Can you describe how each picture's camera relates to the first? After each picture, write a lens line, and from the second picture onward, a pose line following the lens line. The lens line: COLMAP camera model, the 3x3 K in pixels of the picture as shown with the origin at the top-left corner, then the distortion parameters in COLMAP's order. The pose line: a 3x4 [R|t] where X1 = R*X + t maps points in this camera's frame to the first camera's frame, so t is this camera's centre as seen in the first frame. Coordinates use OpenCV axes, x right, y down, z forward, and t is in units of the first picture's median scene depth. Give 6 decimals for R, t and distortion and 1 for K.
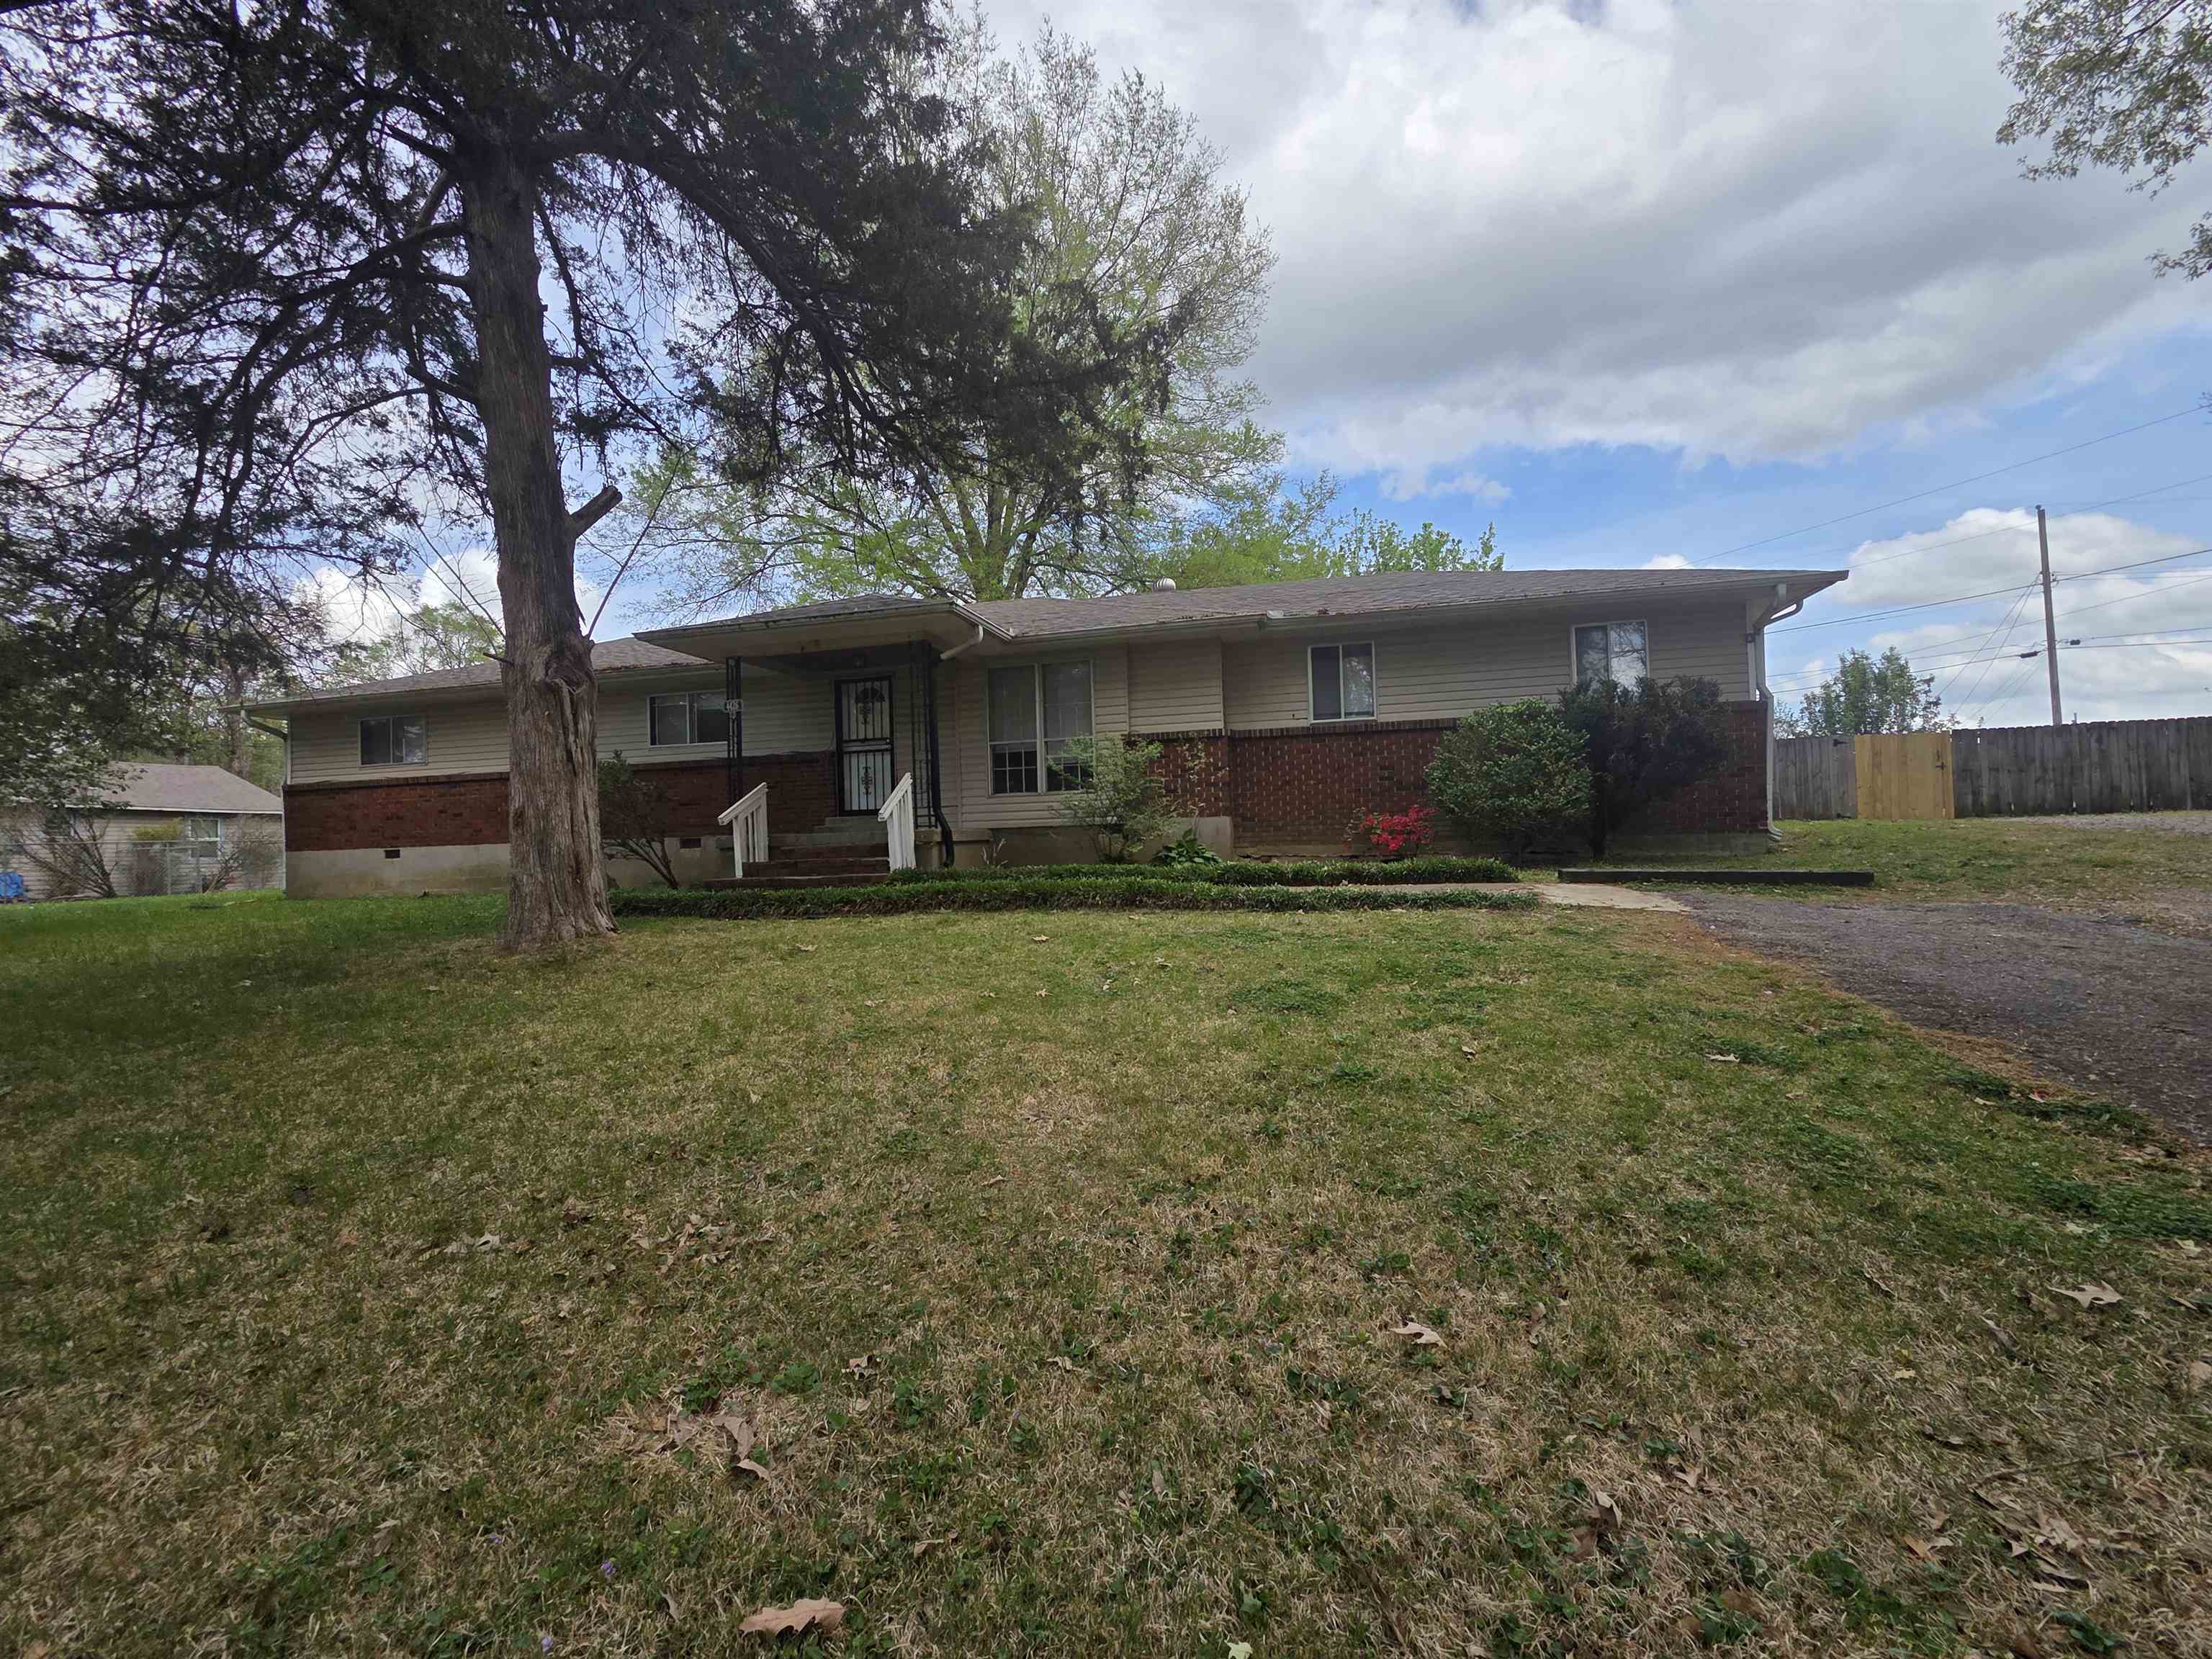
lens RADIAL K [[903.7, 0, 1094.7], [0, 903.7, 834.2], [0, 0, 1]] dist [-0.007521, 0.003038]
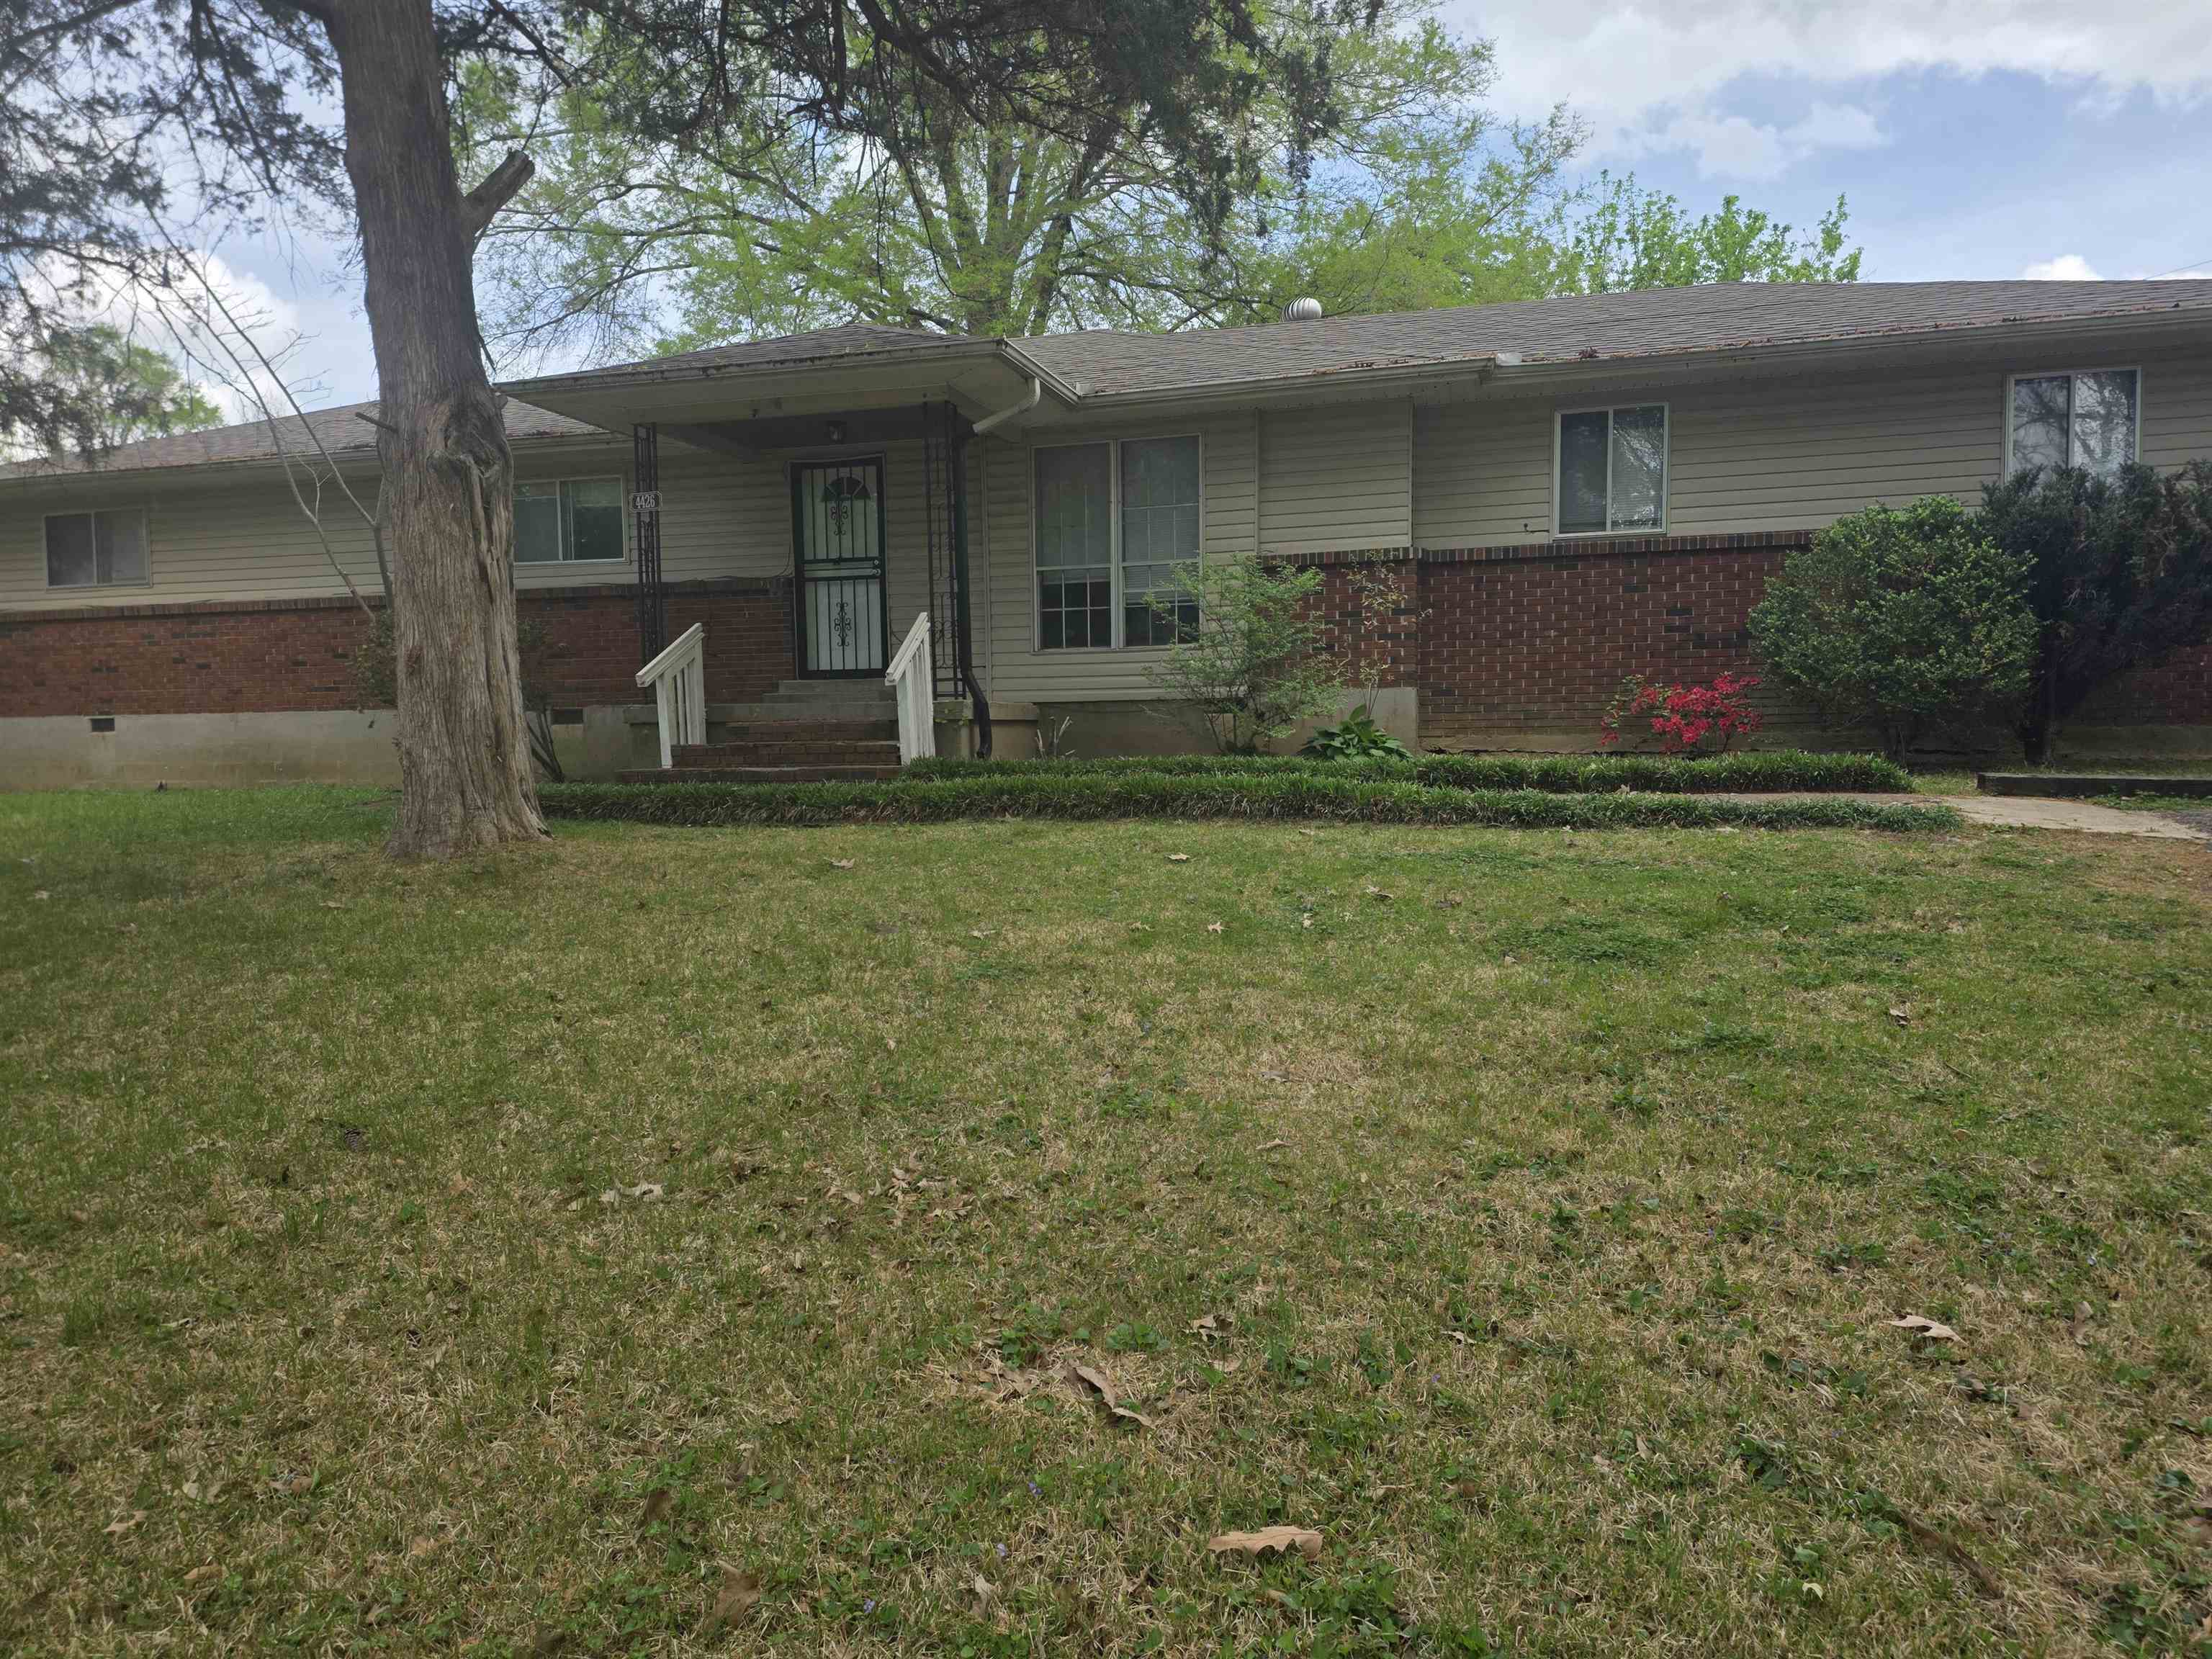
lens RADIAL K [[1460.5, 0, 1032.4], [0, 1460.5, 843.8], [0, 0, 1]] dist [0.065527, -0.056037]
pose [[0.998413, 0.021489, -0.052047, -0.104000], [-0.017199, 0.996523, 0.081526, 0.016777], [0.053618, -0.080502, 0.995311, -0.080996]]
